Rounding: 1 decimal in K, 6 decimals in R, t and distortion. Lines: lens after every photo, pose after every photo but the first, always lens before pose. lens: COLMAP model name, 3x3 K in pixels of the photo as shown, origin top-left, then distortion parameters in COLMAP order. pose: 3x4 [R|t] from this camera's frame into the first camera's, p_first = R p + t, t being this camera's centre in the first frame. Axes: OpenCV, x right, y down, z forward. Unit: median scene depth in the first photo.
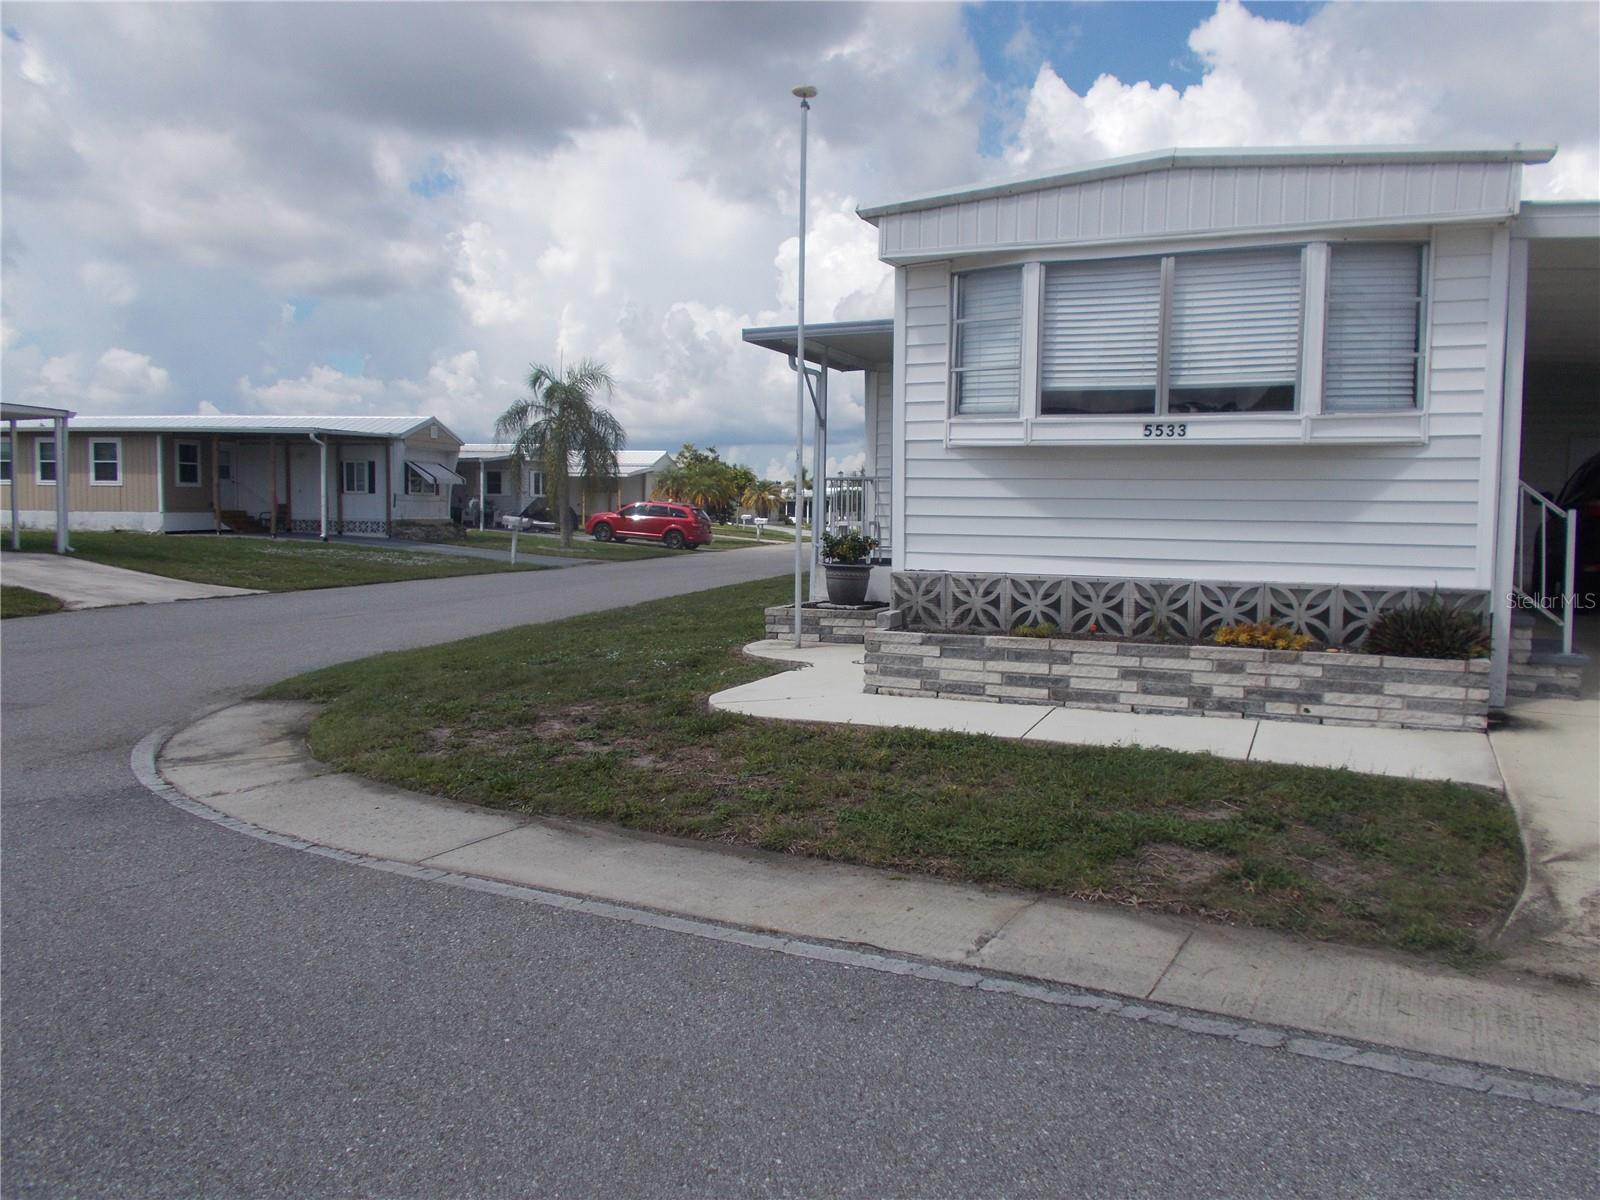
lens RADIAL K [[1238.7, 0, 800.0], [0, 1238.7, 600.0], [0, 0, 1]] dist [0.026568, -0.029706]
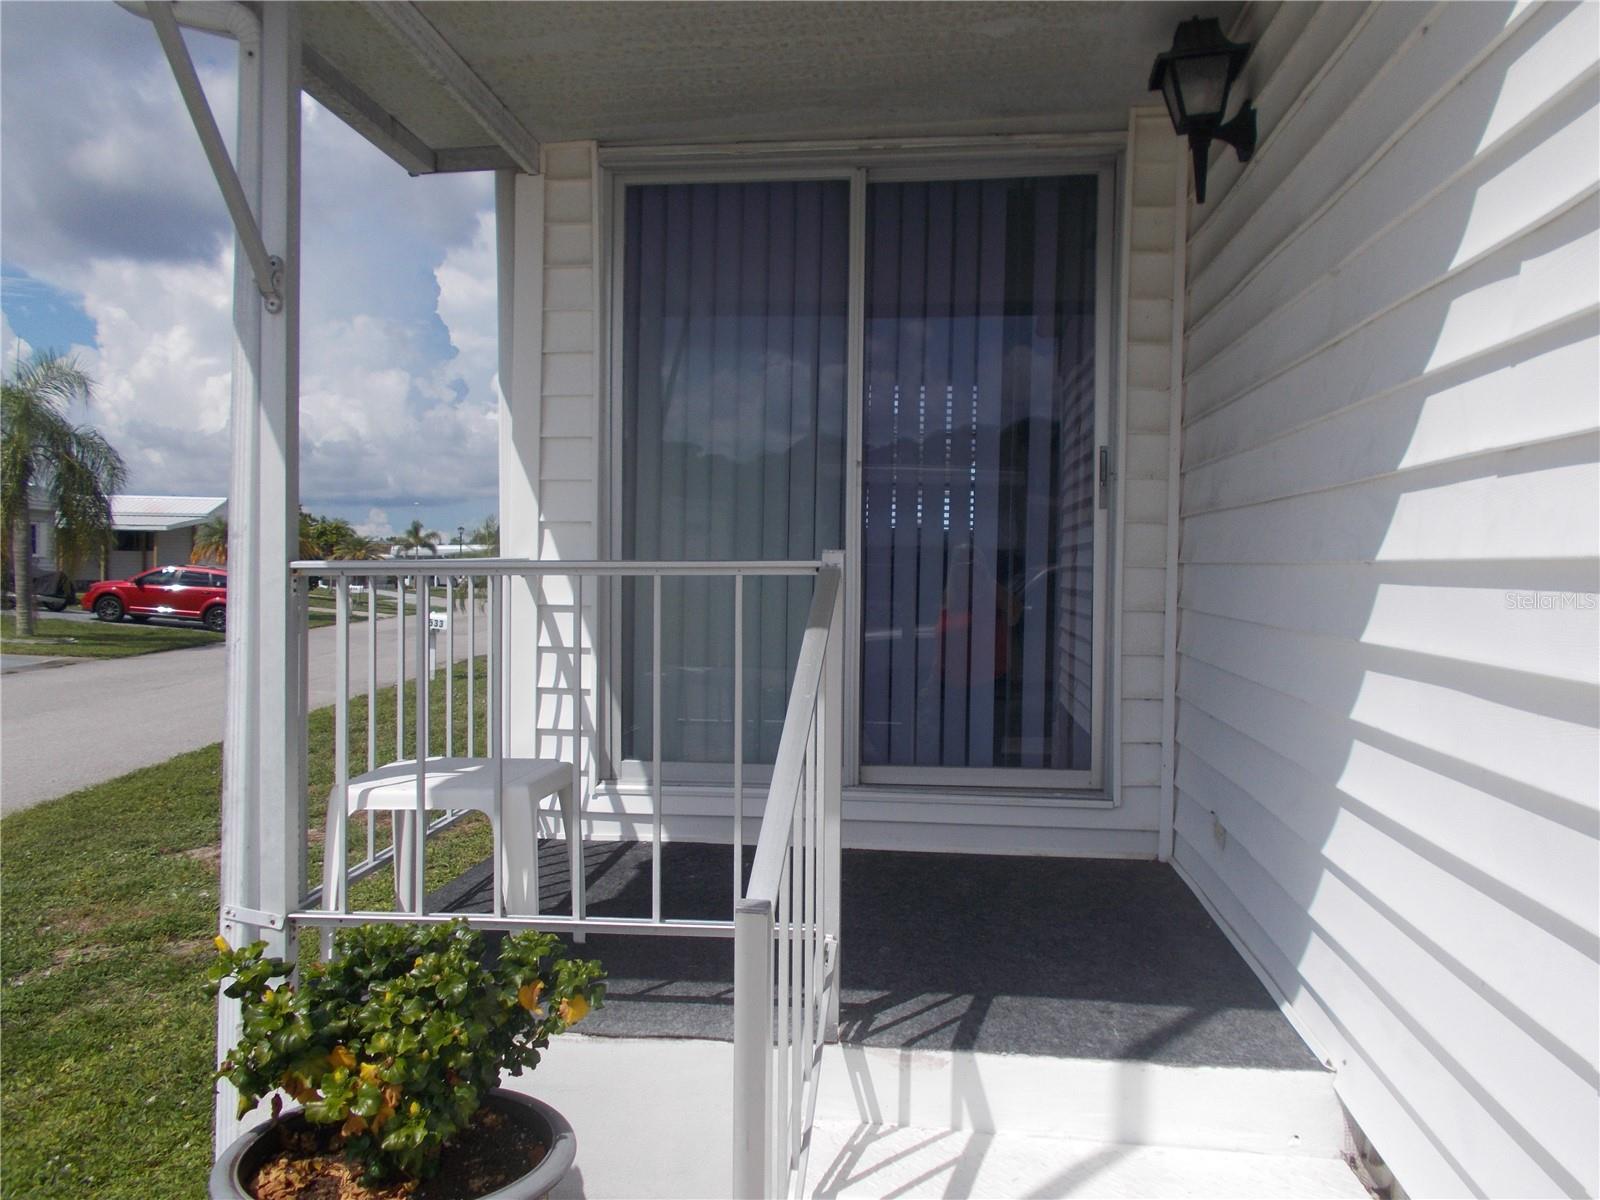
lens RADIAL K [[1238.7, 0, 800.0], [0, 1238.7, 600.0], [0, 0, 1]] dist [0.026568, -0.029706]
pose [[0.955816, -0.007533, 0.293869, 0.075937], [0.021049, 0.998859, -0.042858, -0.159227], [-0.293211, 0.047150, 0.954885, 1.572311]]
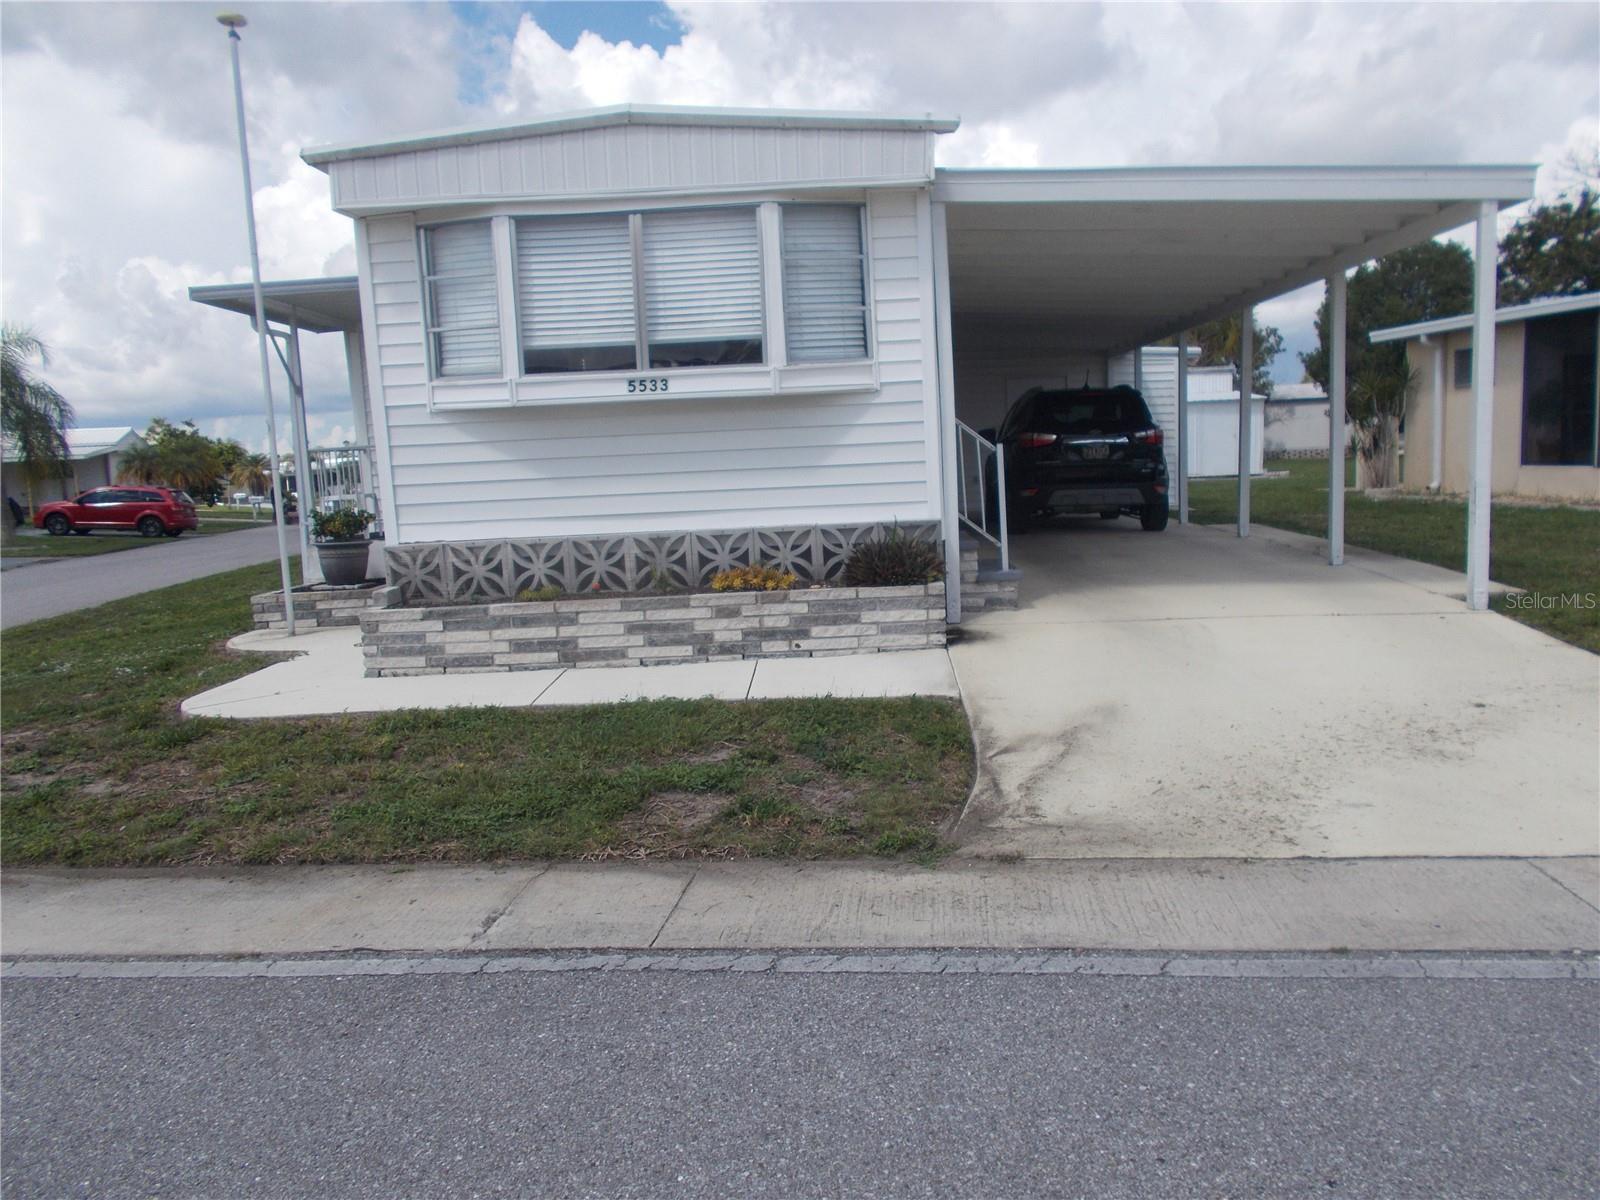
lens RADIAL K [[1245.5, 0, 800.0], [0, 1245.5, 600.0], [0, 0, 1]] dist [0.003257, 0.023625]
pose [[0.928412, -0.096758, 0.358733, 0.029329], [0.085227, 0.995211, 0.047860, -0.000611], [-0.361646, -0.013860, 0.932212, 0.004747]]
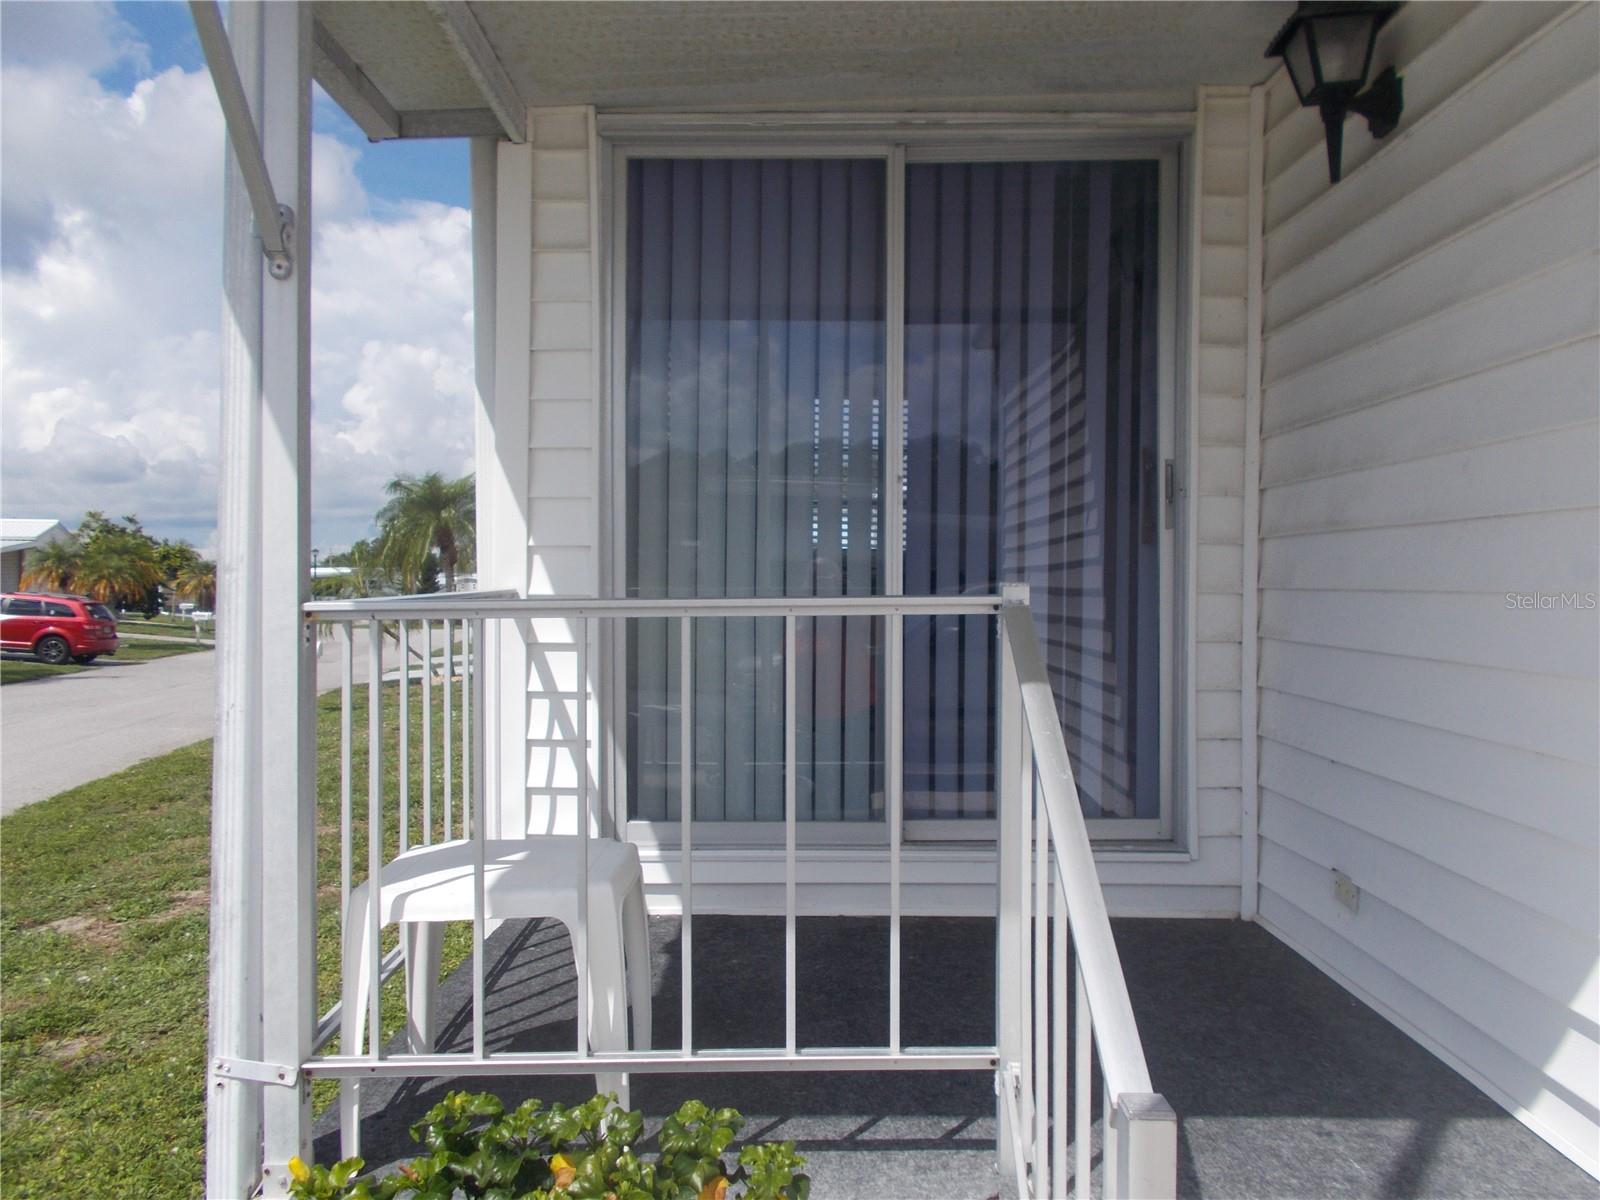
lens RADIAL K [[1238.7, 0, 800.0], [0, 1238.7, 600.0], [0, 0, 1]] dist [0.026568, -0.029706]
pose [[0.917961, -0.012705, 0.396468, 0.013363], [0.037710, 0.997755, -0.055338, -0.174708], [-0.394875, 0.065749, 0.916379, 1.702269]]
